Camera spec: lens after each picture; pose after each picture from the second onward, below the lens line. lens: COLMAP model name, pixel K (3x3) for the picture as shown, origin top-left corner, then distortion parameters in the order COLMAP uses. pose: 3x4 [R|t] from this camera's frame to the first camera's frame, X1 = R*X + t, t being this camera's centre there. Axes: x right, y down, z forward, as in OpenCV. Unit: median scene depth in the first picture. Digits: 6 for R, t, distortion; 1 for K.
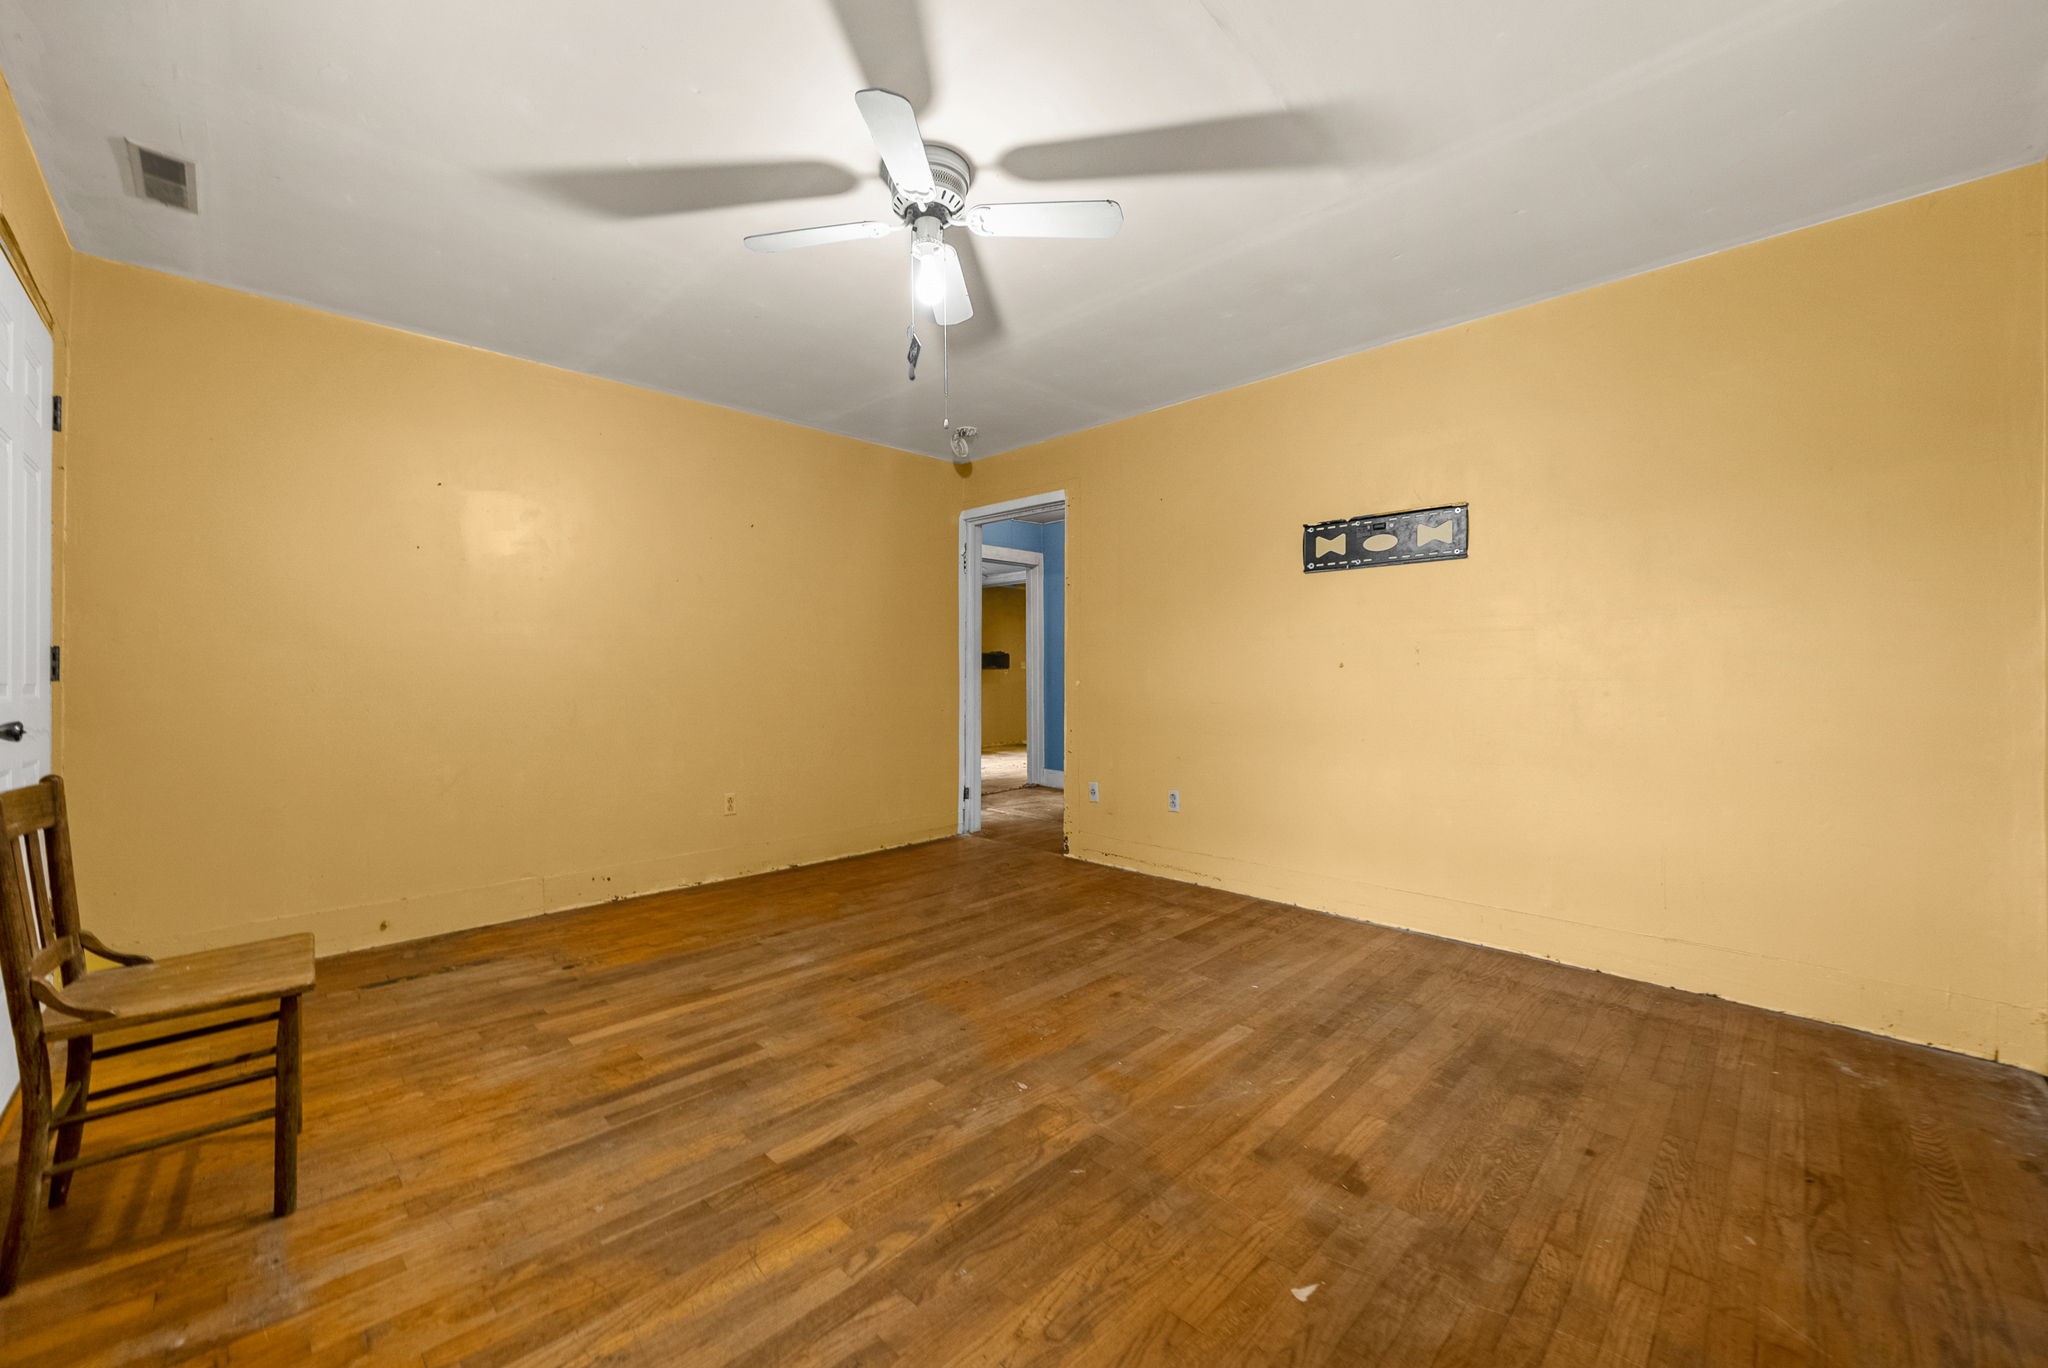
lens RADIAL K [[788.1, 0, 1024.0], [0, 788.1, 684.0], [0, 0, 1]] dist [-0.000228, 0.000019]
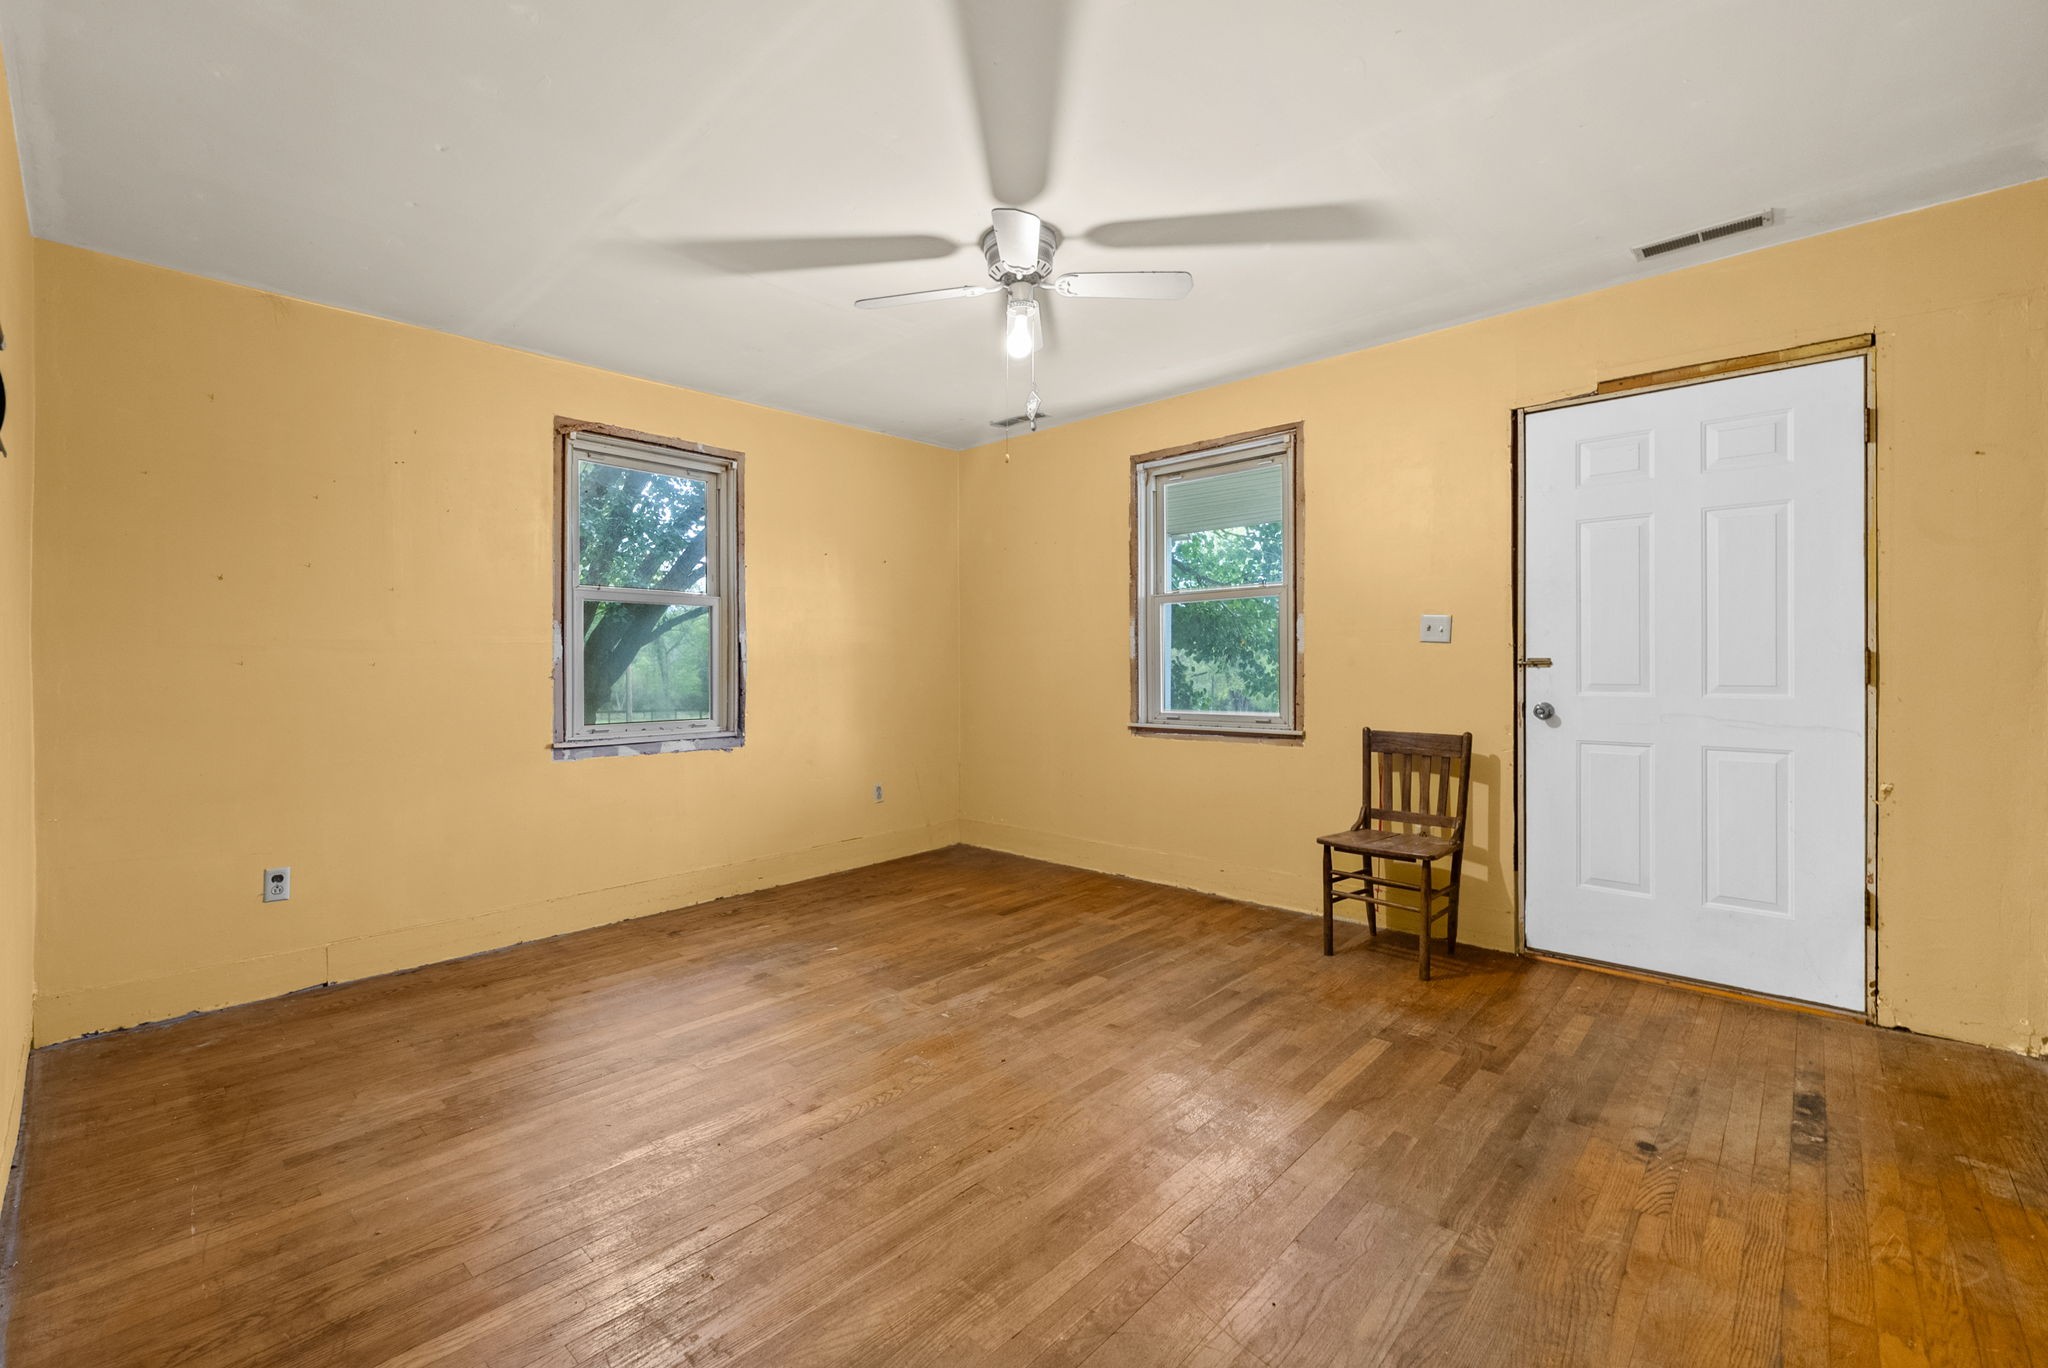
lens RADIAL K [[858.5, 0, 1030.6], [0, 858.5, 662.2], [0, 0, 1]] dist [0.000055, 0.000059]
pose [[-0.998836, 0.006742, -0.047760, -0.080574], [0.006808, 0.999976, -0.001226, -0.049172], [0.047751, -0.001550, -0.998858, 2.518604]]
